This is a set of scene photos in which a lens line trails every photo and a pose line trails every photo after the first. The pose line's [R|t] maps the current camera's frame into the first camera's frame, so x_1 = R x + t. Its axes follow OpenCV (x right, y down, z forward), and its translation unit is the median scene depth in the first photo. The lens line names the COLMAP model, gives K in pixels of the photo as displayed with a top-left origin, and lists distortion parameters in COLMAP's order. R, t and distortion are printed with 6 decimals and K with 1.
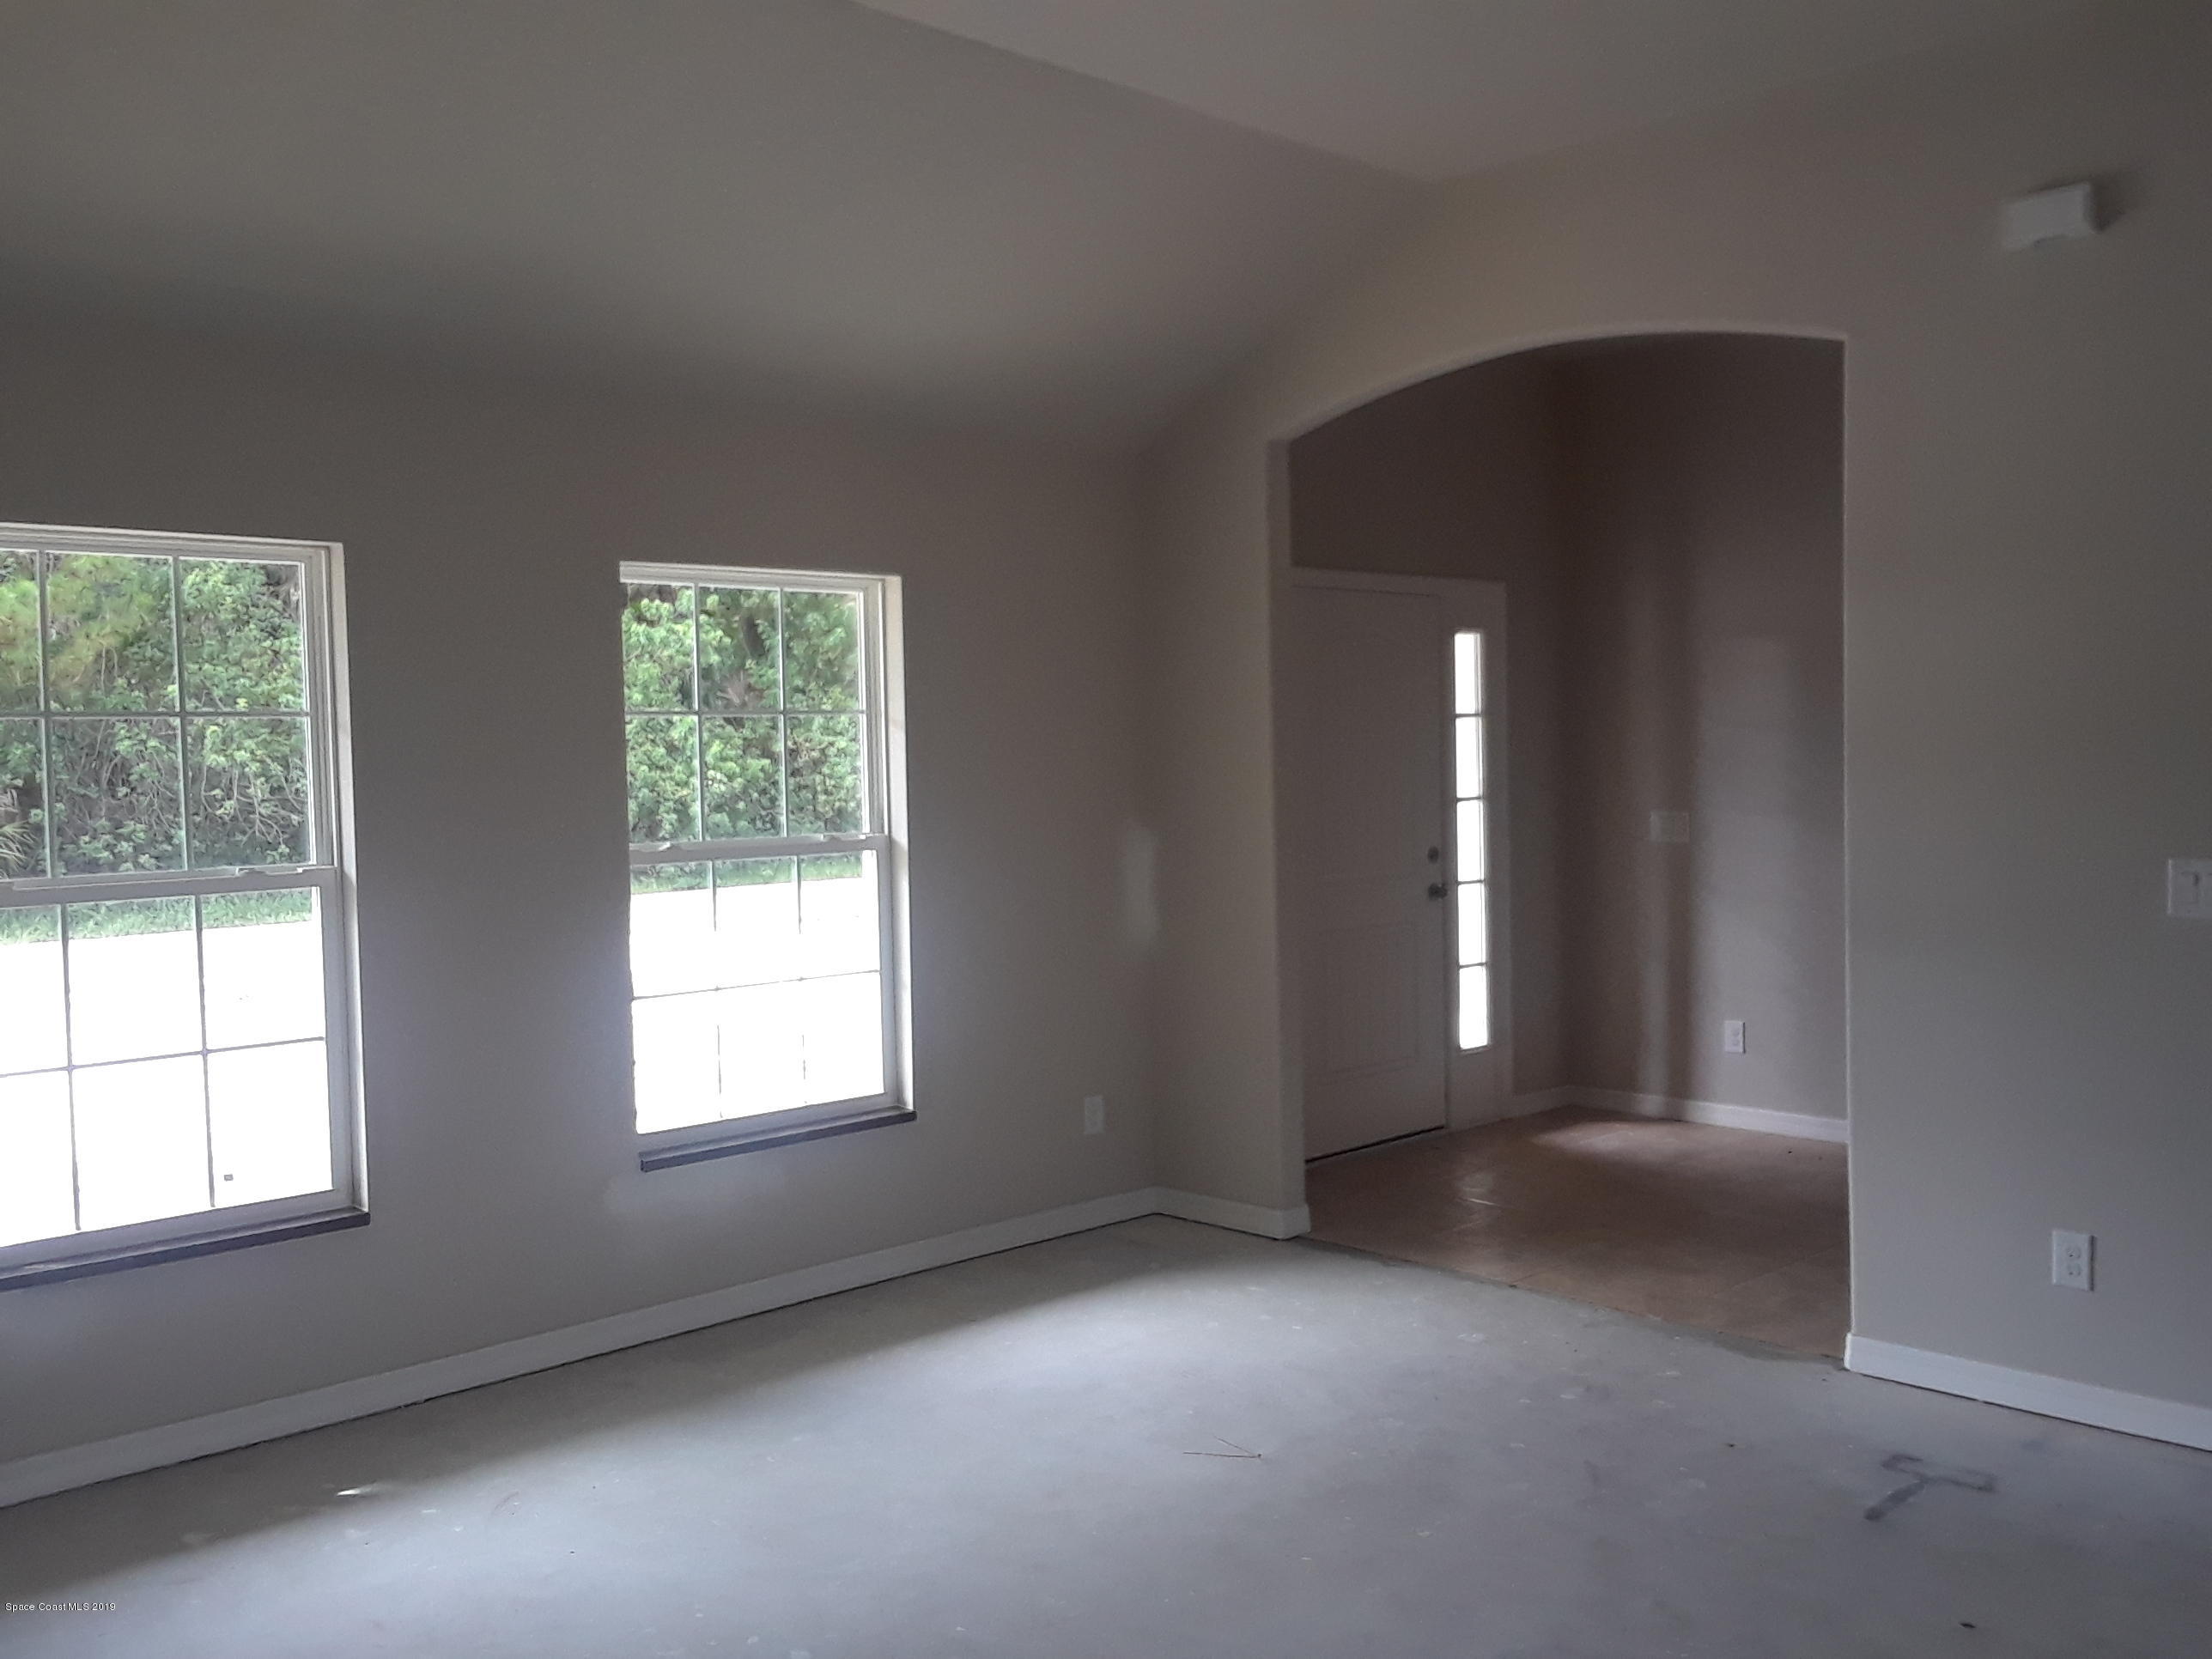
lens RADIAL K [[1924.7, 0, 1106.0], [0, 1924.7, 829.5], [0, 0, 1]] dist [0.048294, -0.003245]
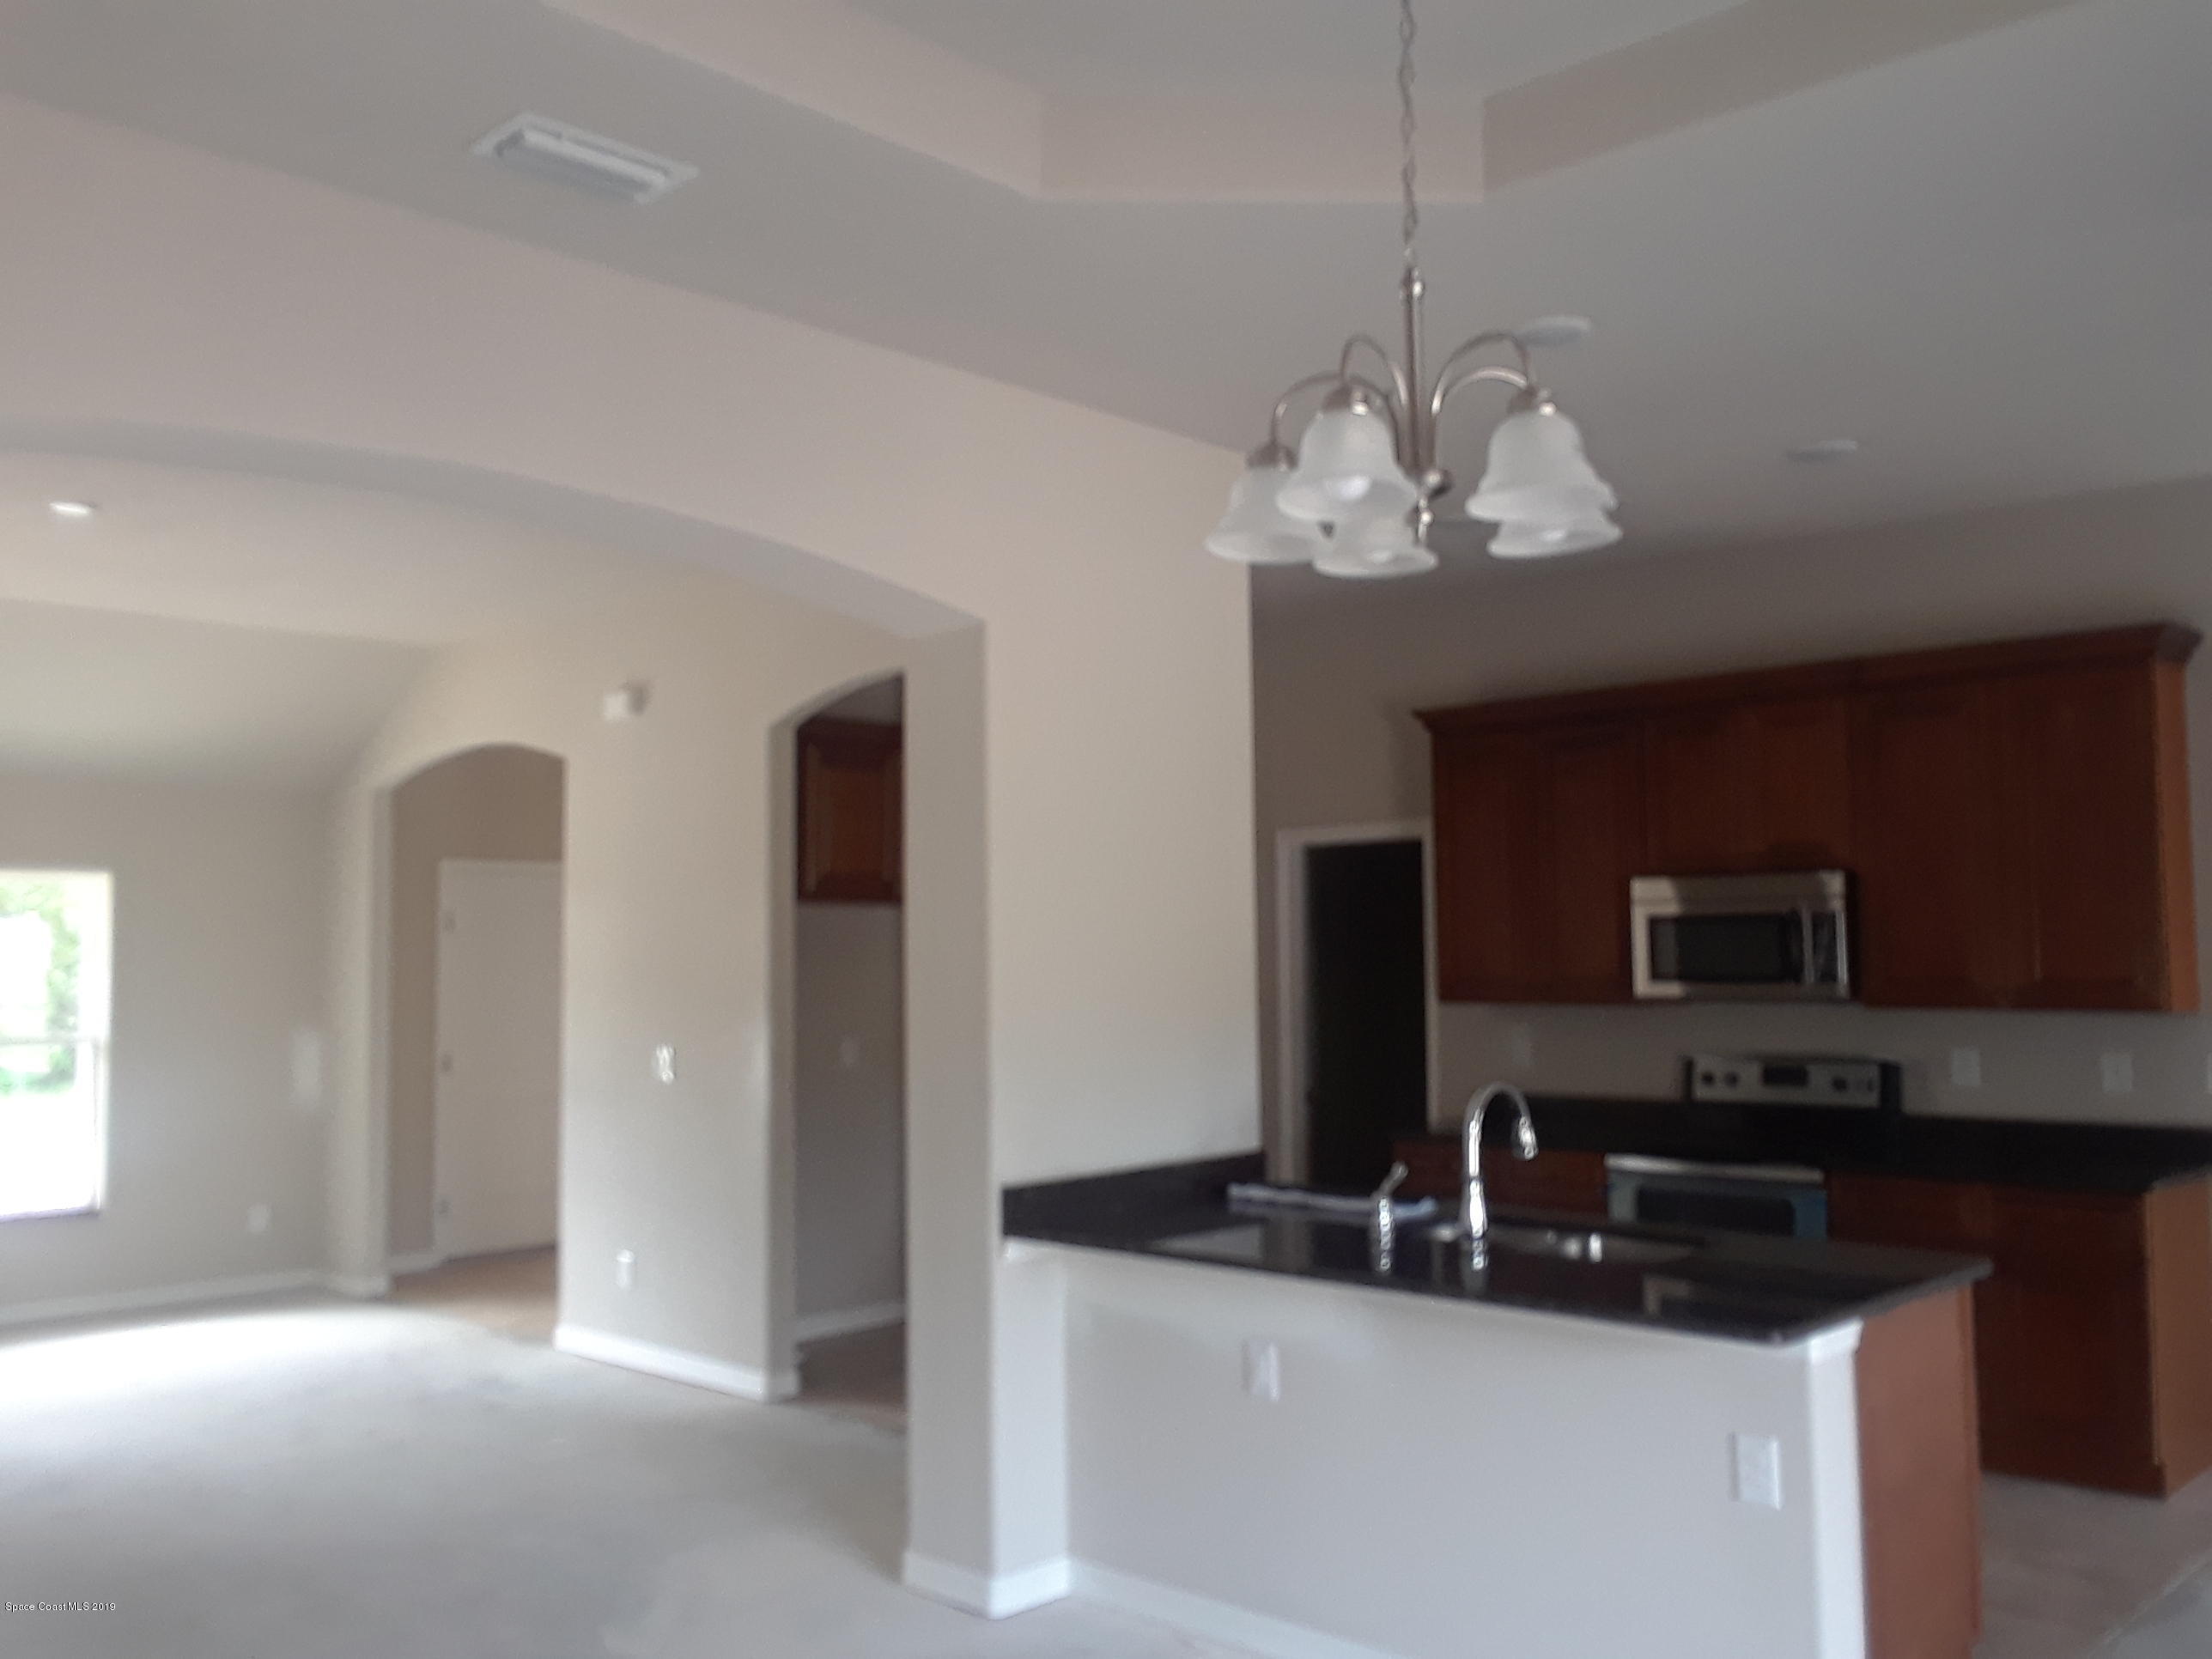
lens RADIAL K [[1924.7, 0, 1106.0], [0, 1924.7, 829.5], [0, 0, 1]] dist [0.048294, -0.003245]
pose [[0.999847, 0.007950, 0.015598, 0.772454], [-0.006274, 0.994483, -0.104711, -0.001301], [-0.016345, 0.104597, 0.994380, -0.701599]]
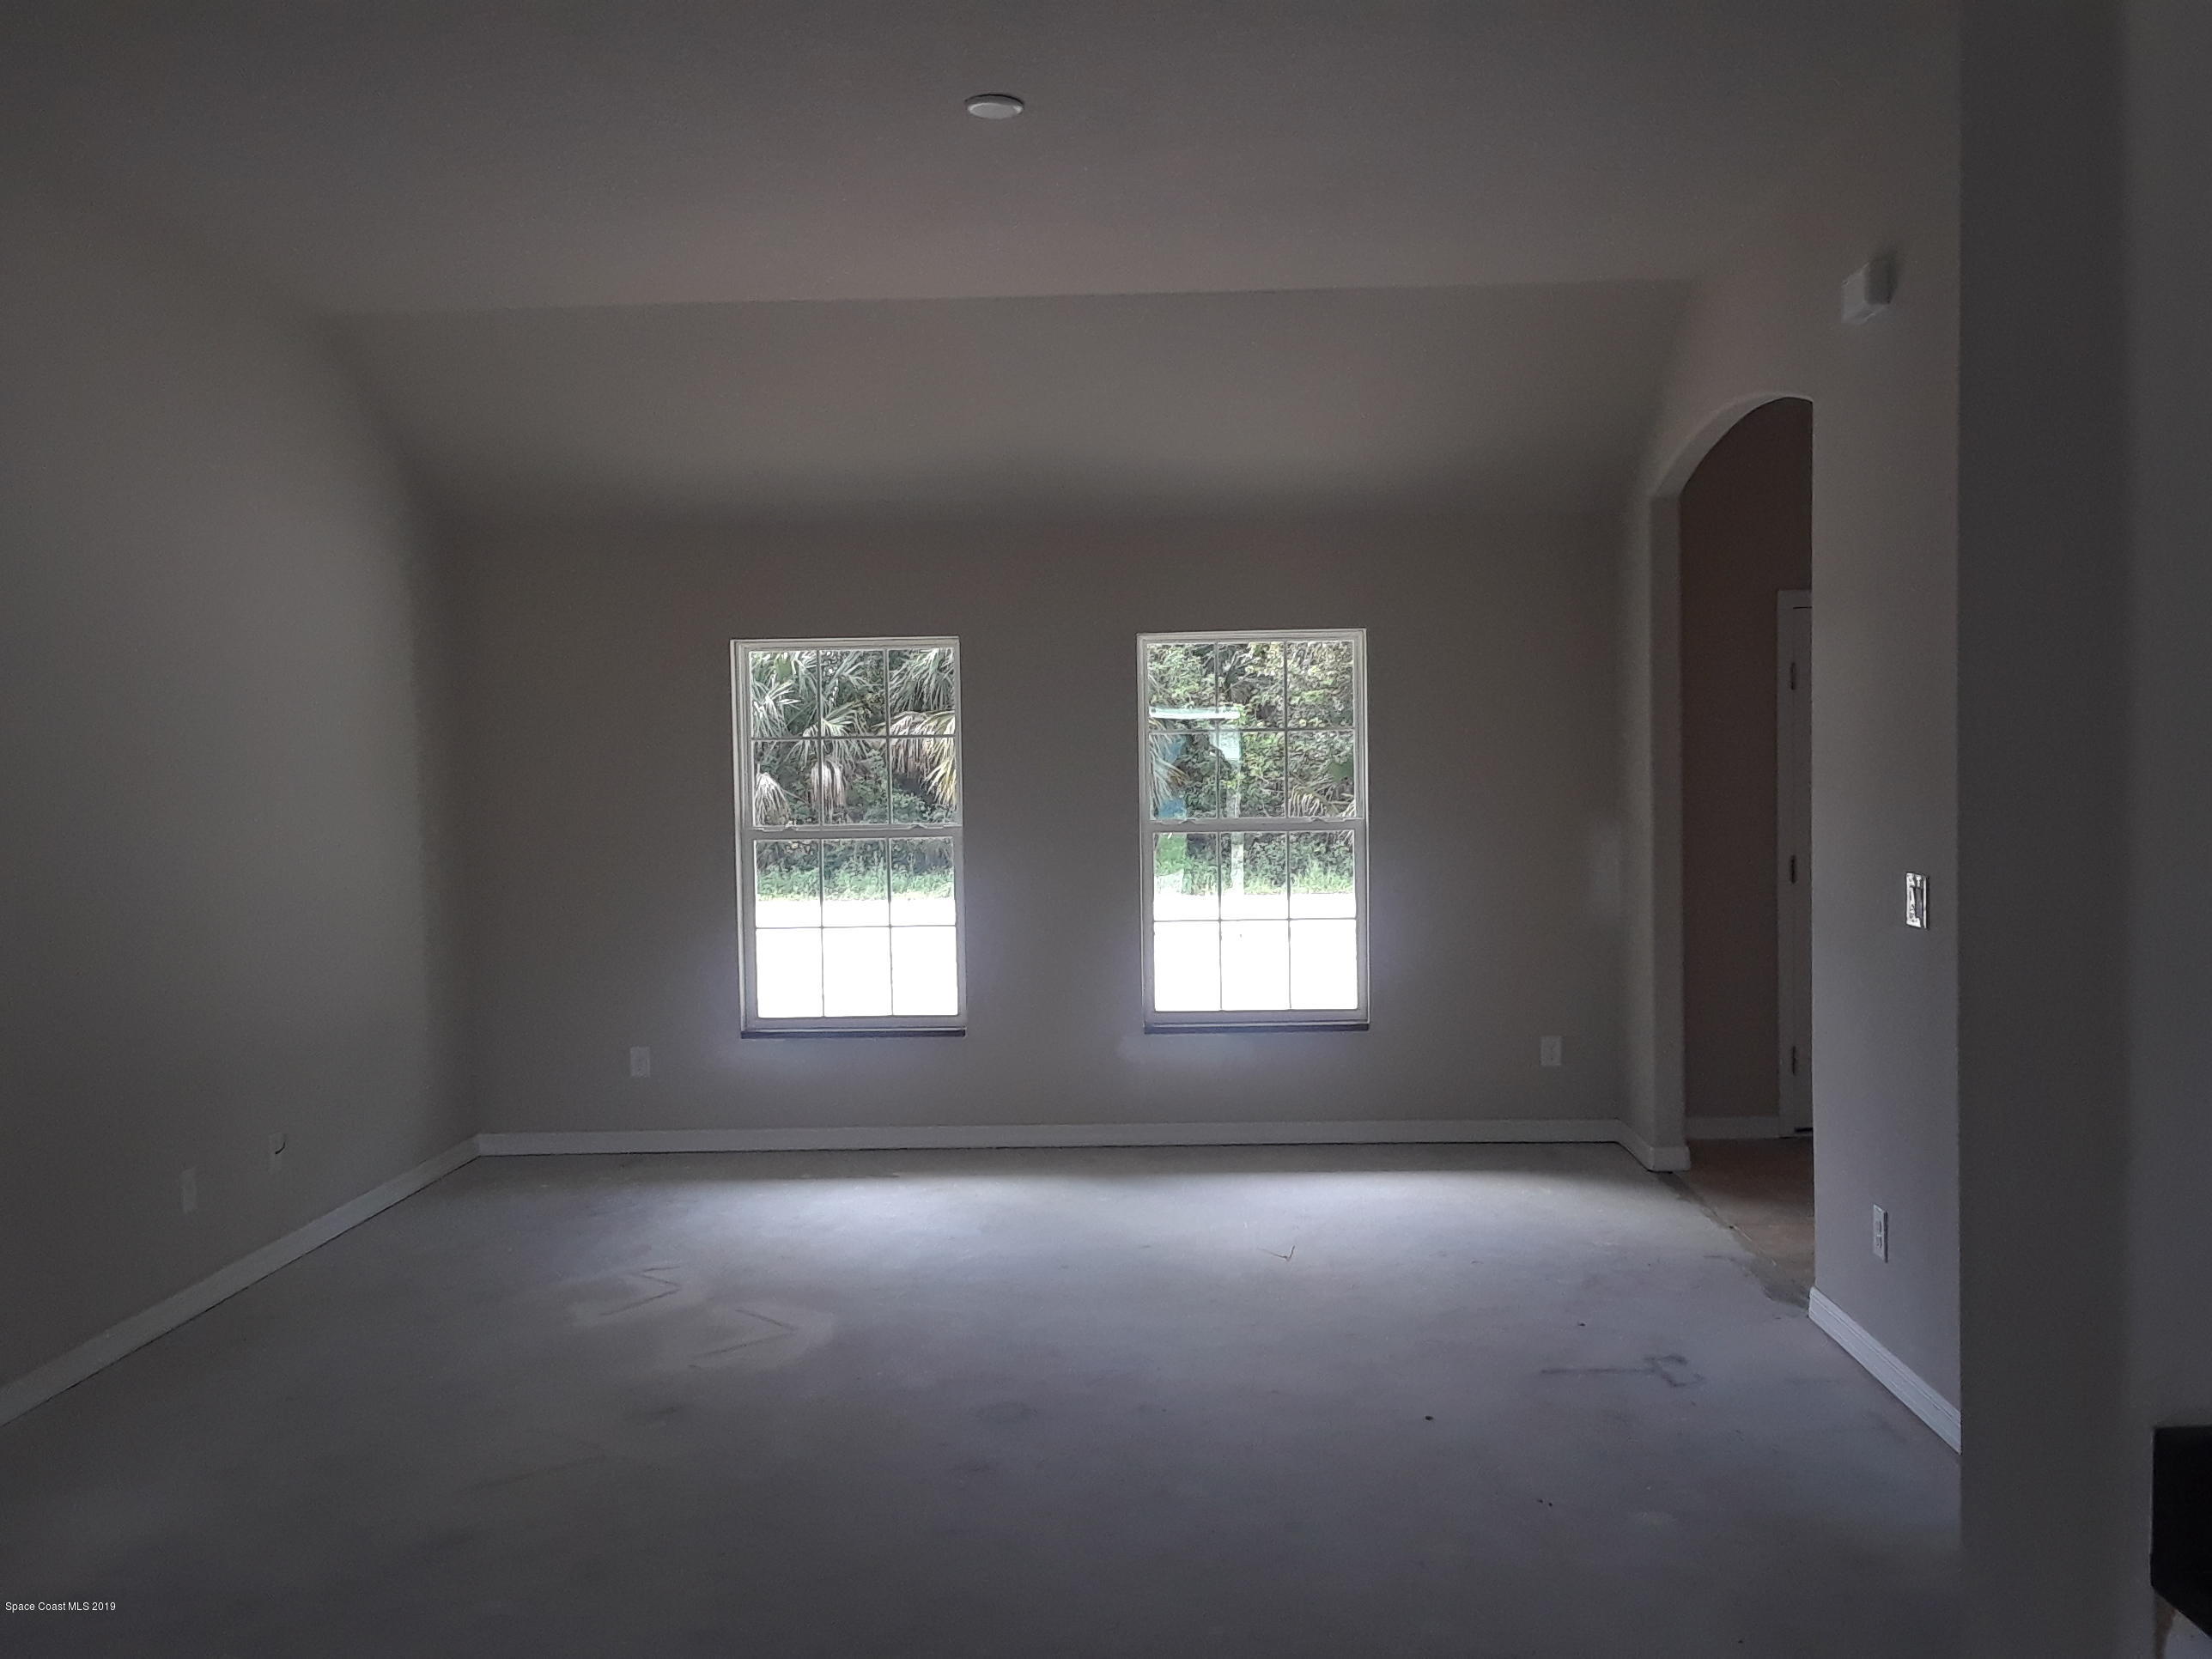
lens RADIAL K [[1924.7, 0, 1106.0], [0, 1924.7, 829.5], [0, 0, 1]] dist [0.048294, -0.003245]
pose [[0.676996, 0.034613, -0.735172, 0.848289], [-0.022137, 0.999399, 0.026667, -0.023647], [0.735654, -0.001779, 0.677356, -0.054304]]
